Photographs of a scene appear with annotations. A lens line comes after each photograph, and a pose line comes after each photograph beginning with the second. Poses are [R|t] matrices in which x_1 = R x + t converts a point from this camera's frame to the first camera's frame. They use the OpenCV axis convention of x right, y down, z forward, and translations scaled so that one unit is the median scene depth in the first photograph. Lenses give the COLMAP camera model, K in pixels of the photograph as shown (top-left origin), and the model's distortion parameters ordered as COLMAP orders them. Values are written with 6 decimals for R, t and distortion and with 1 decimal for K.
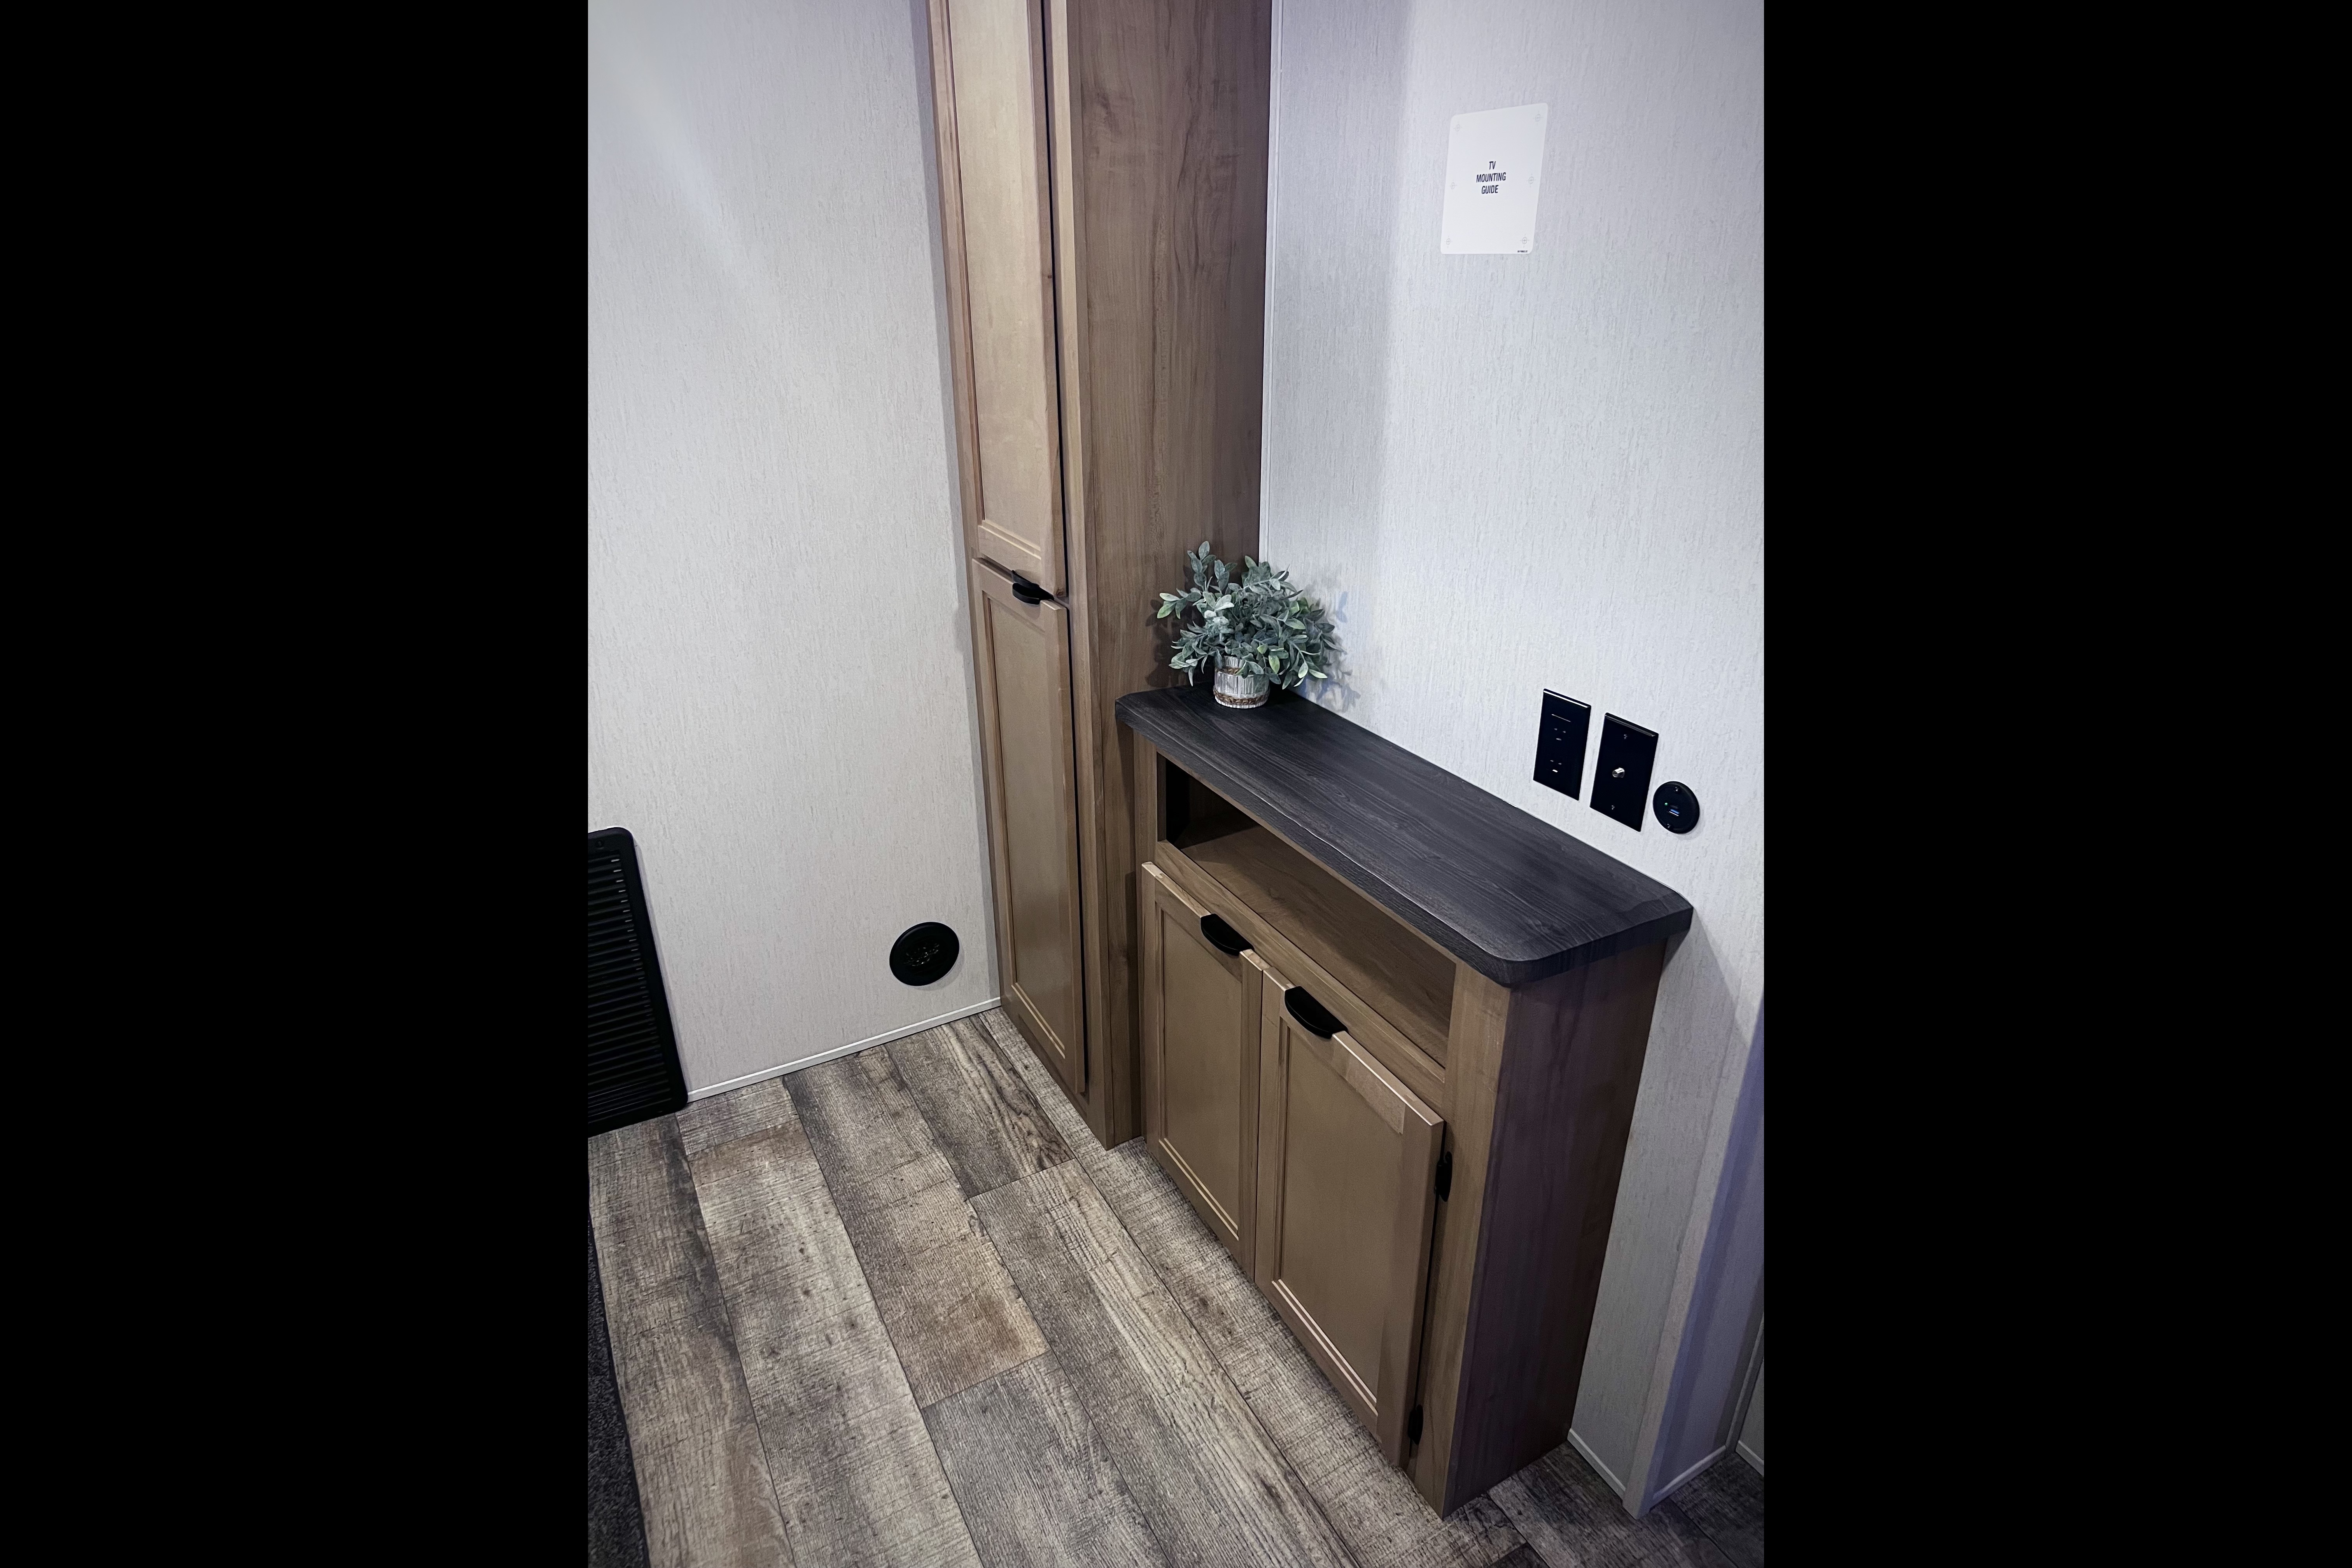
lens RADIAL K [[1198.7, 0, 1187.3], [0, 1198.7, 791.9], [0, 0, 1]] dist [0.011694, -0.000430]
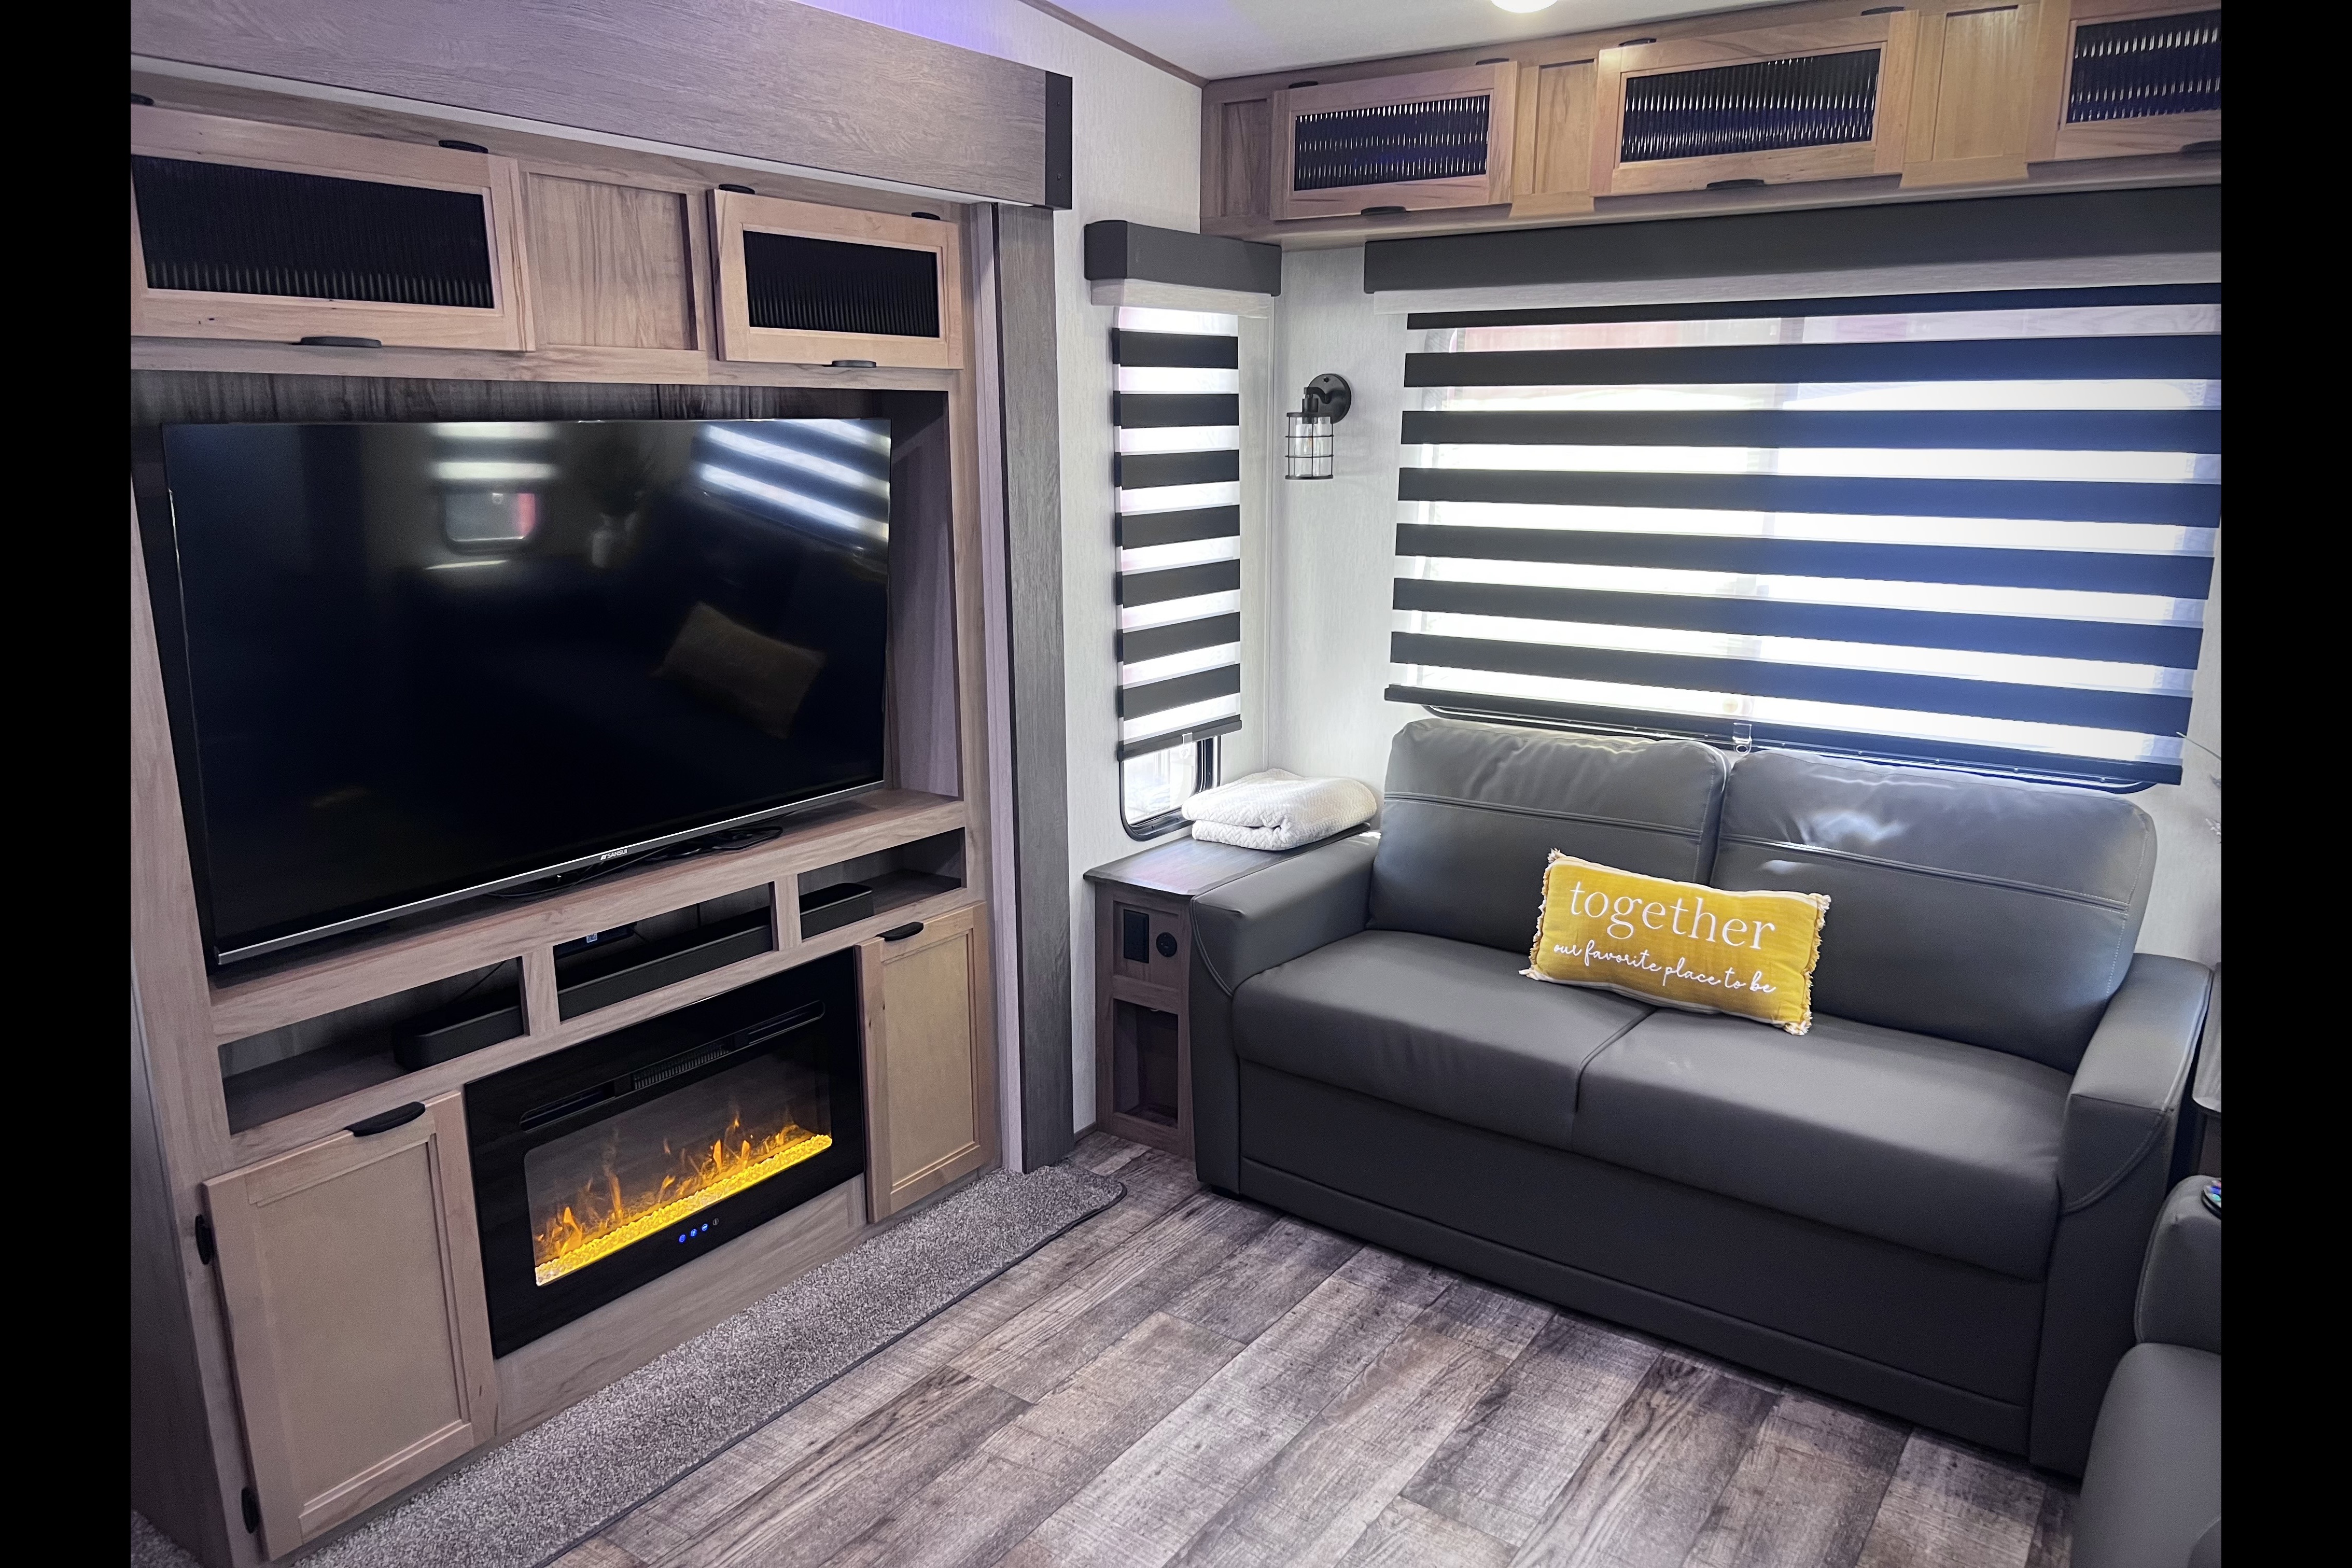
lens RADIAL K [[1585.6, 0, 1175.4], [0, 1585.6, 815.0], [0, 0, 1]] dist [0.025211, -0.001814]
pose [[-0.424670, -0.220904, 0.877984, -1.441427], [0.375068, 0.839713, 0.392690, -0.606184], [-0.824002, 0.496068, -0.273747, 1.161509]]
